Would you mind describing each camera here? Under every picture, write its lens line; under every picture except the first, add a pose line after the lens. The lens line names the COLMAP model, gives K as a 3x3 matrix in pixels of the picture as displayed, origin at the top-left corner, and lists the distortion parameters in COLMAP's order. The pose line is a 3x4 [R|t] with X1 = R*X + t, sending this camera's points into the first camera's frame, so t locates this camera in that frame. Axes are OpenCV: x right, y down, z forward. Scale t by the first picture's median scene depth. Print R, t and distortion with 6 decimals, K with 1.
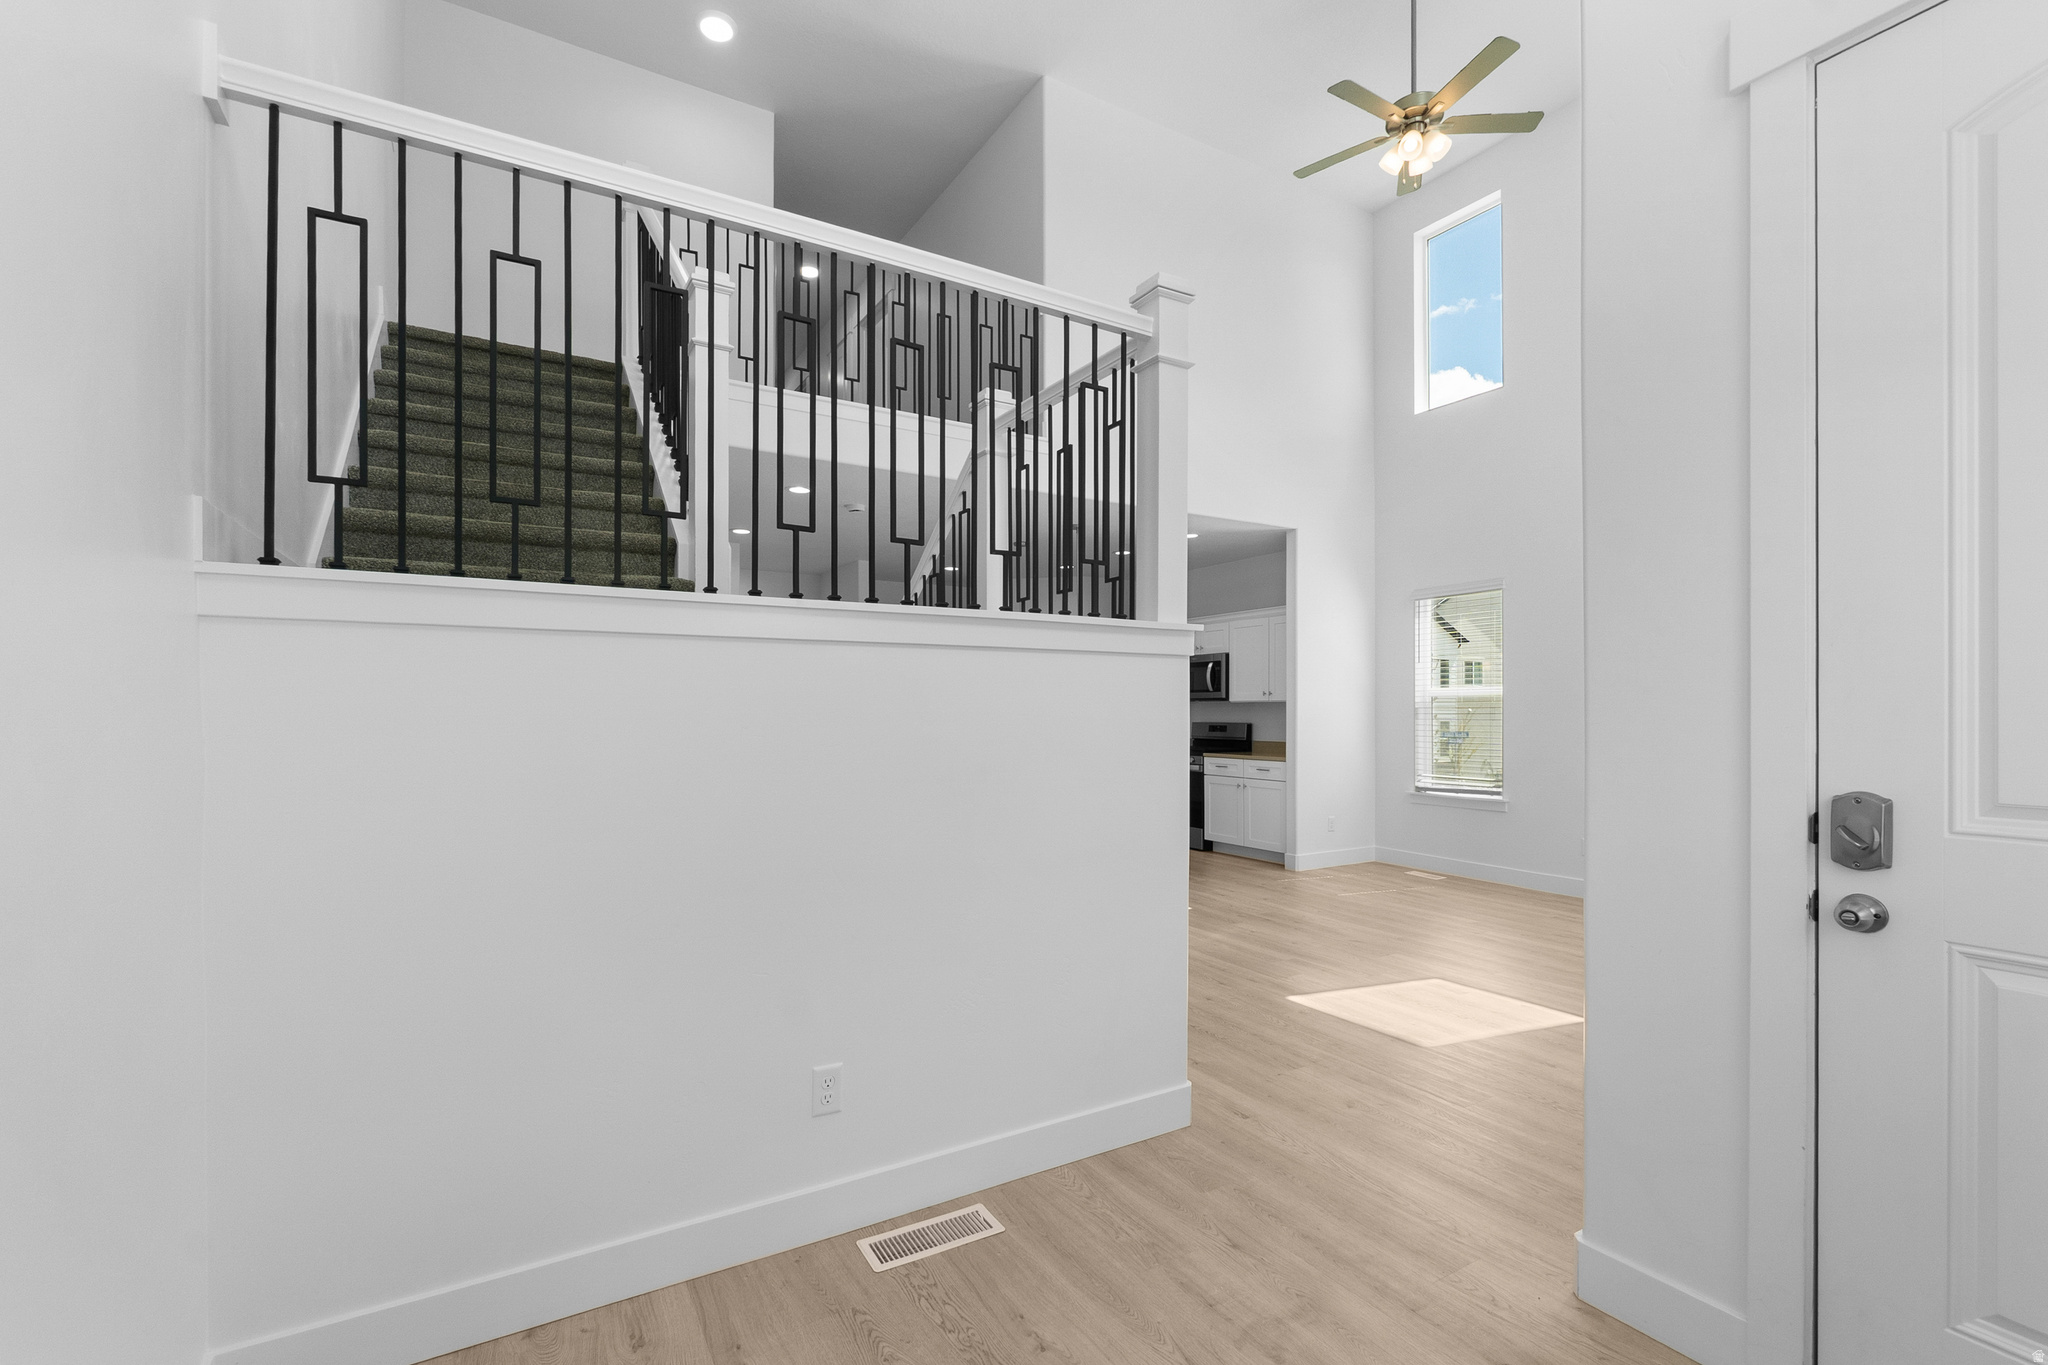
lens RADIAL K [[895.5, 0, 990.8], [0, 895.5, 721.6], [0, 0, 1]] dist [-0.002896, -0.001946]
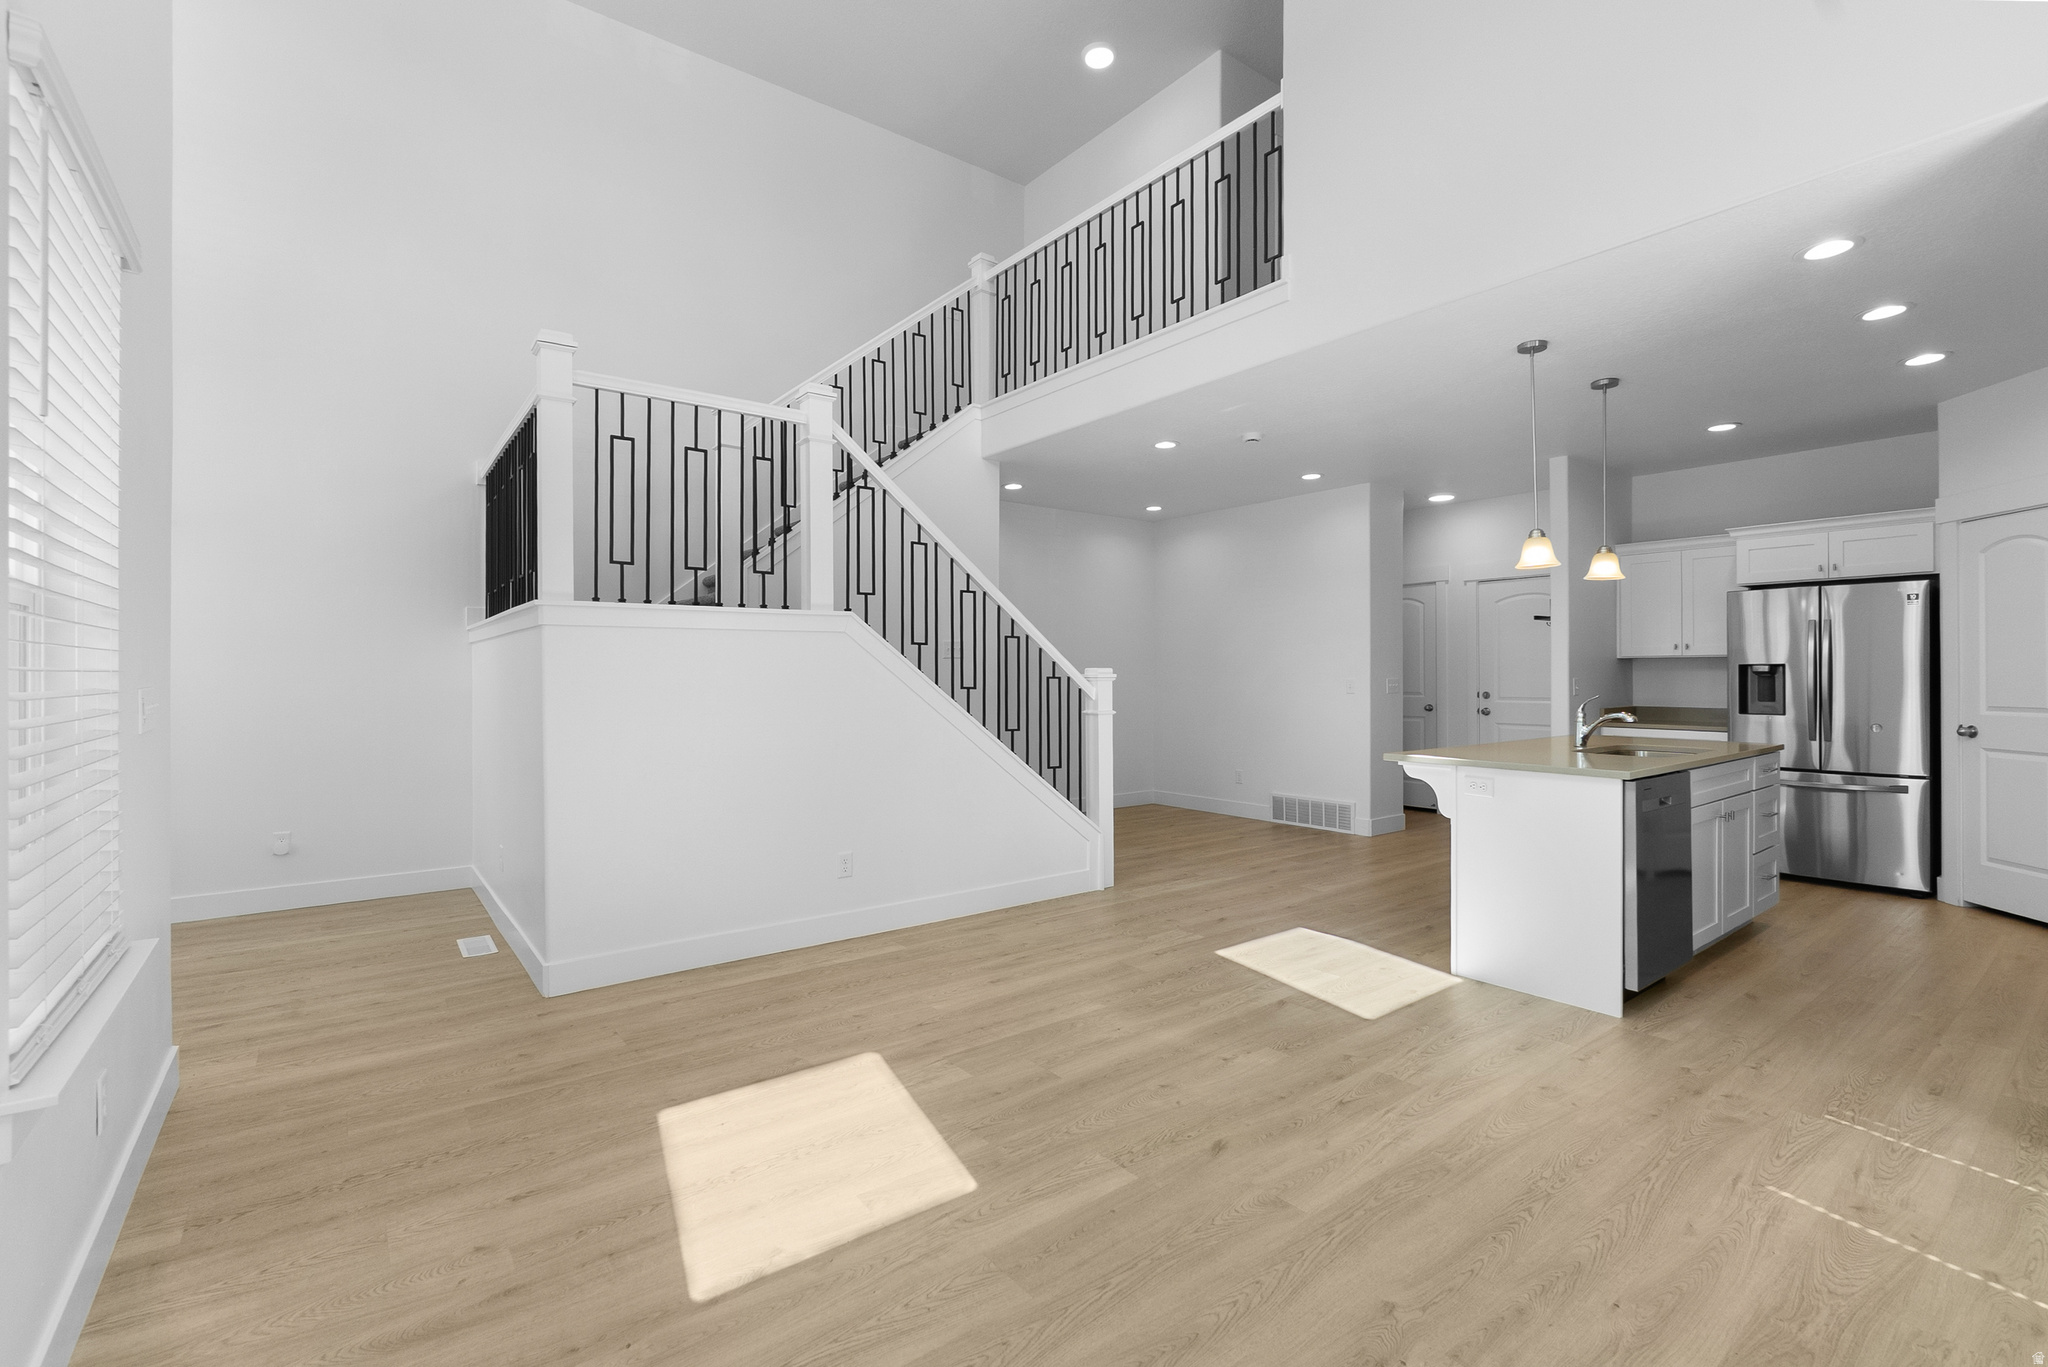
lens RADIAL K [[895.5, 0, 1013.5], [0, 895.5, 674.9], [0, 0, 1]] dist [-0.002896, -0.001946]
pose [[0.131622, 0.003726, -0.991293, 0.528985], [-0.010498, 0.999942, 0.002364, -0.003363], [0.991244, 0.010096, 0.131653, 0.506463]]
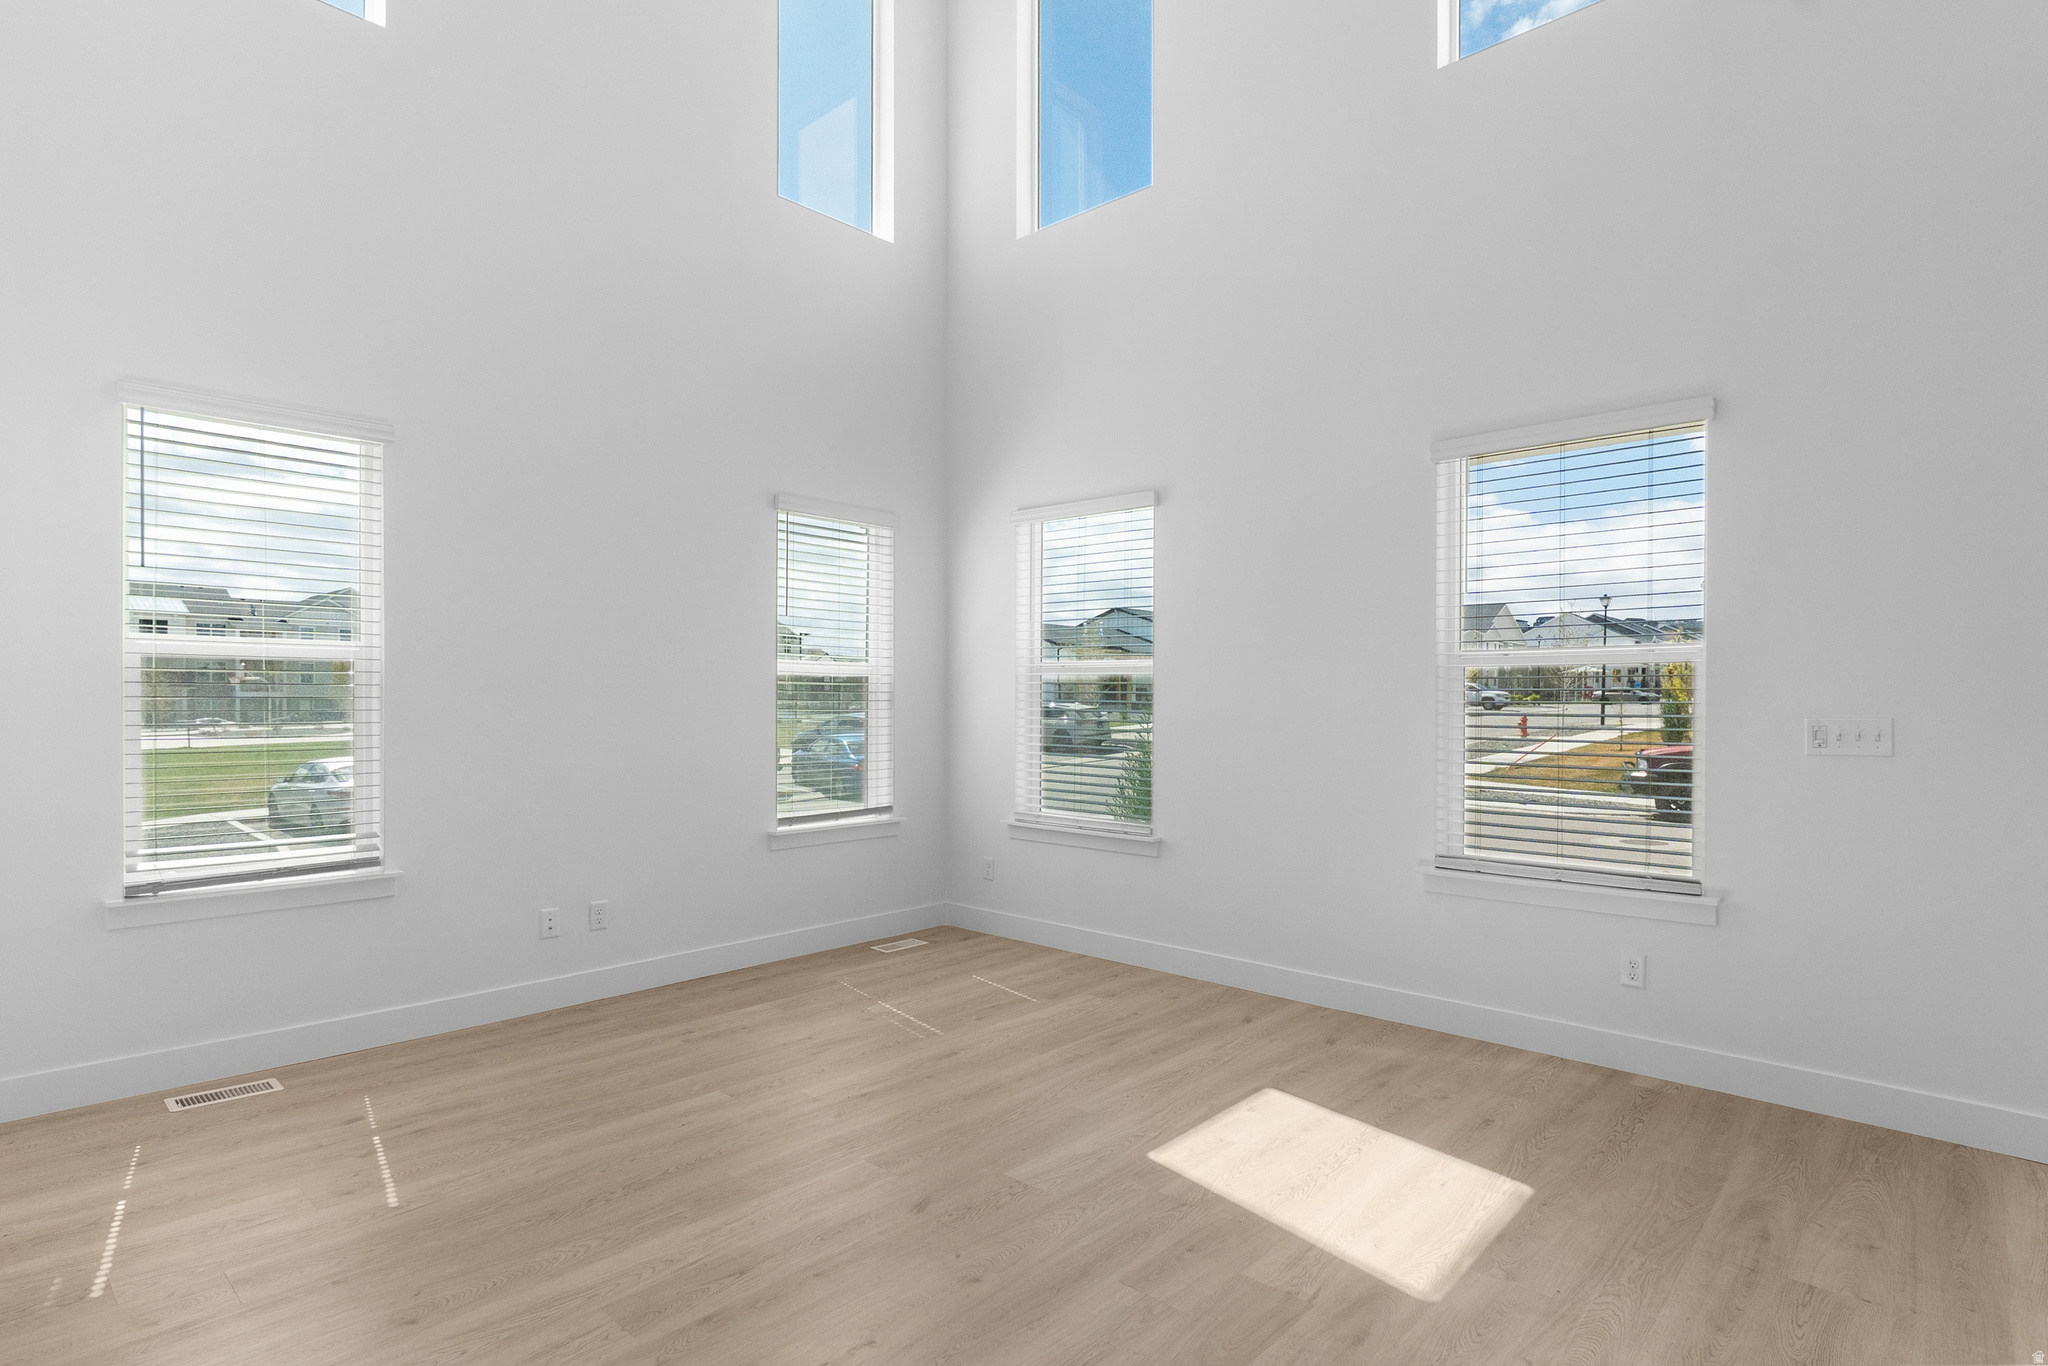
lens RADIAL K [[1055.9, 0, 1017.2], [0, 1055.9, 685.5], [0, 0, 1]] dist [-0.011449, 0.003623]
pose [[-0.307097, 0.012632, 0.951594, -0.069276], [0.007081, 0.999915, -0.010988, -0.005658], [-0.951652, 0.003364, -0.307160, 0.683369]]
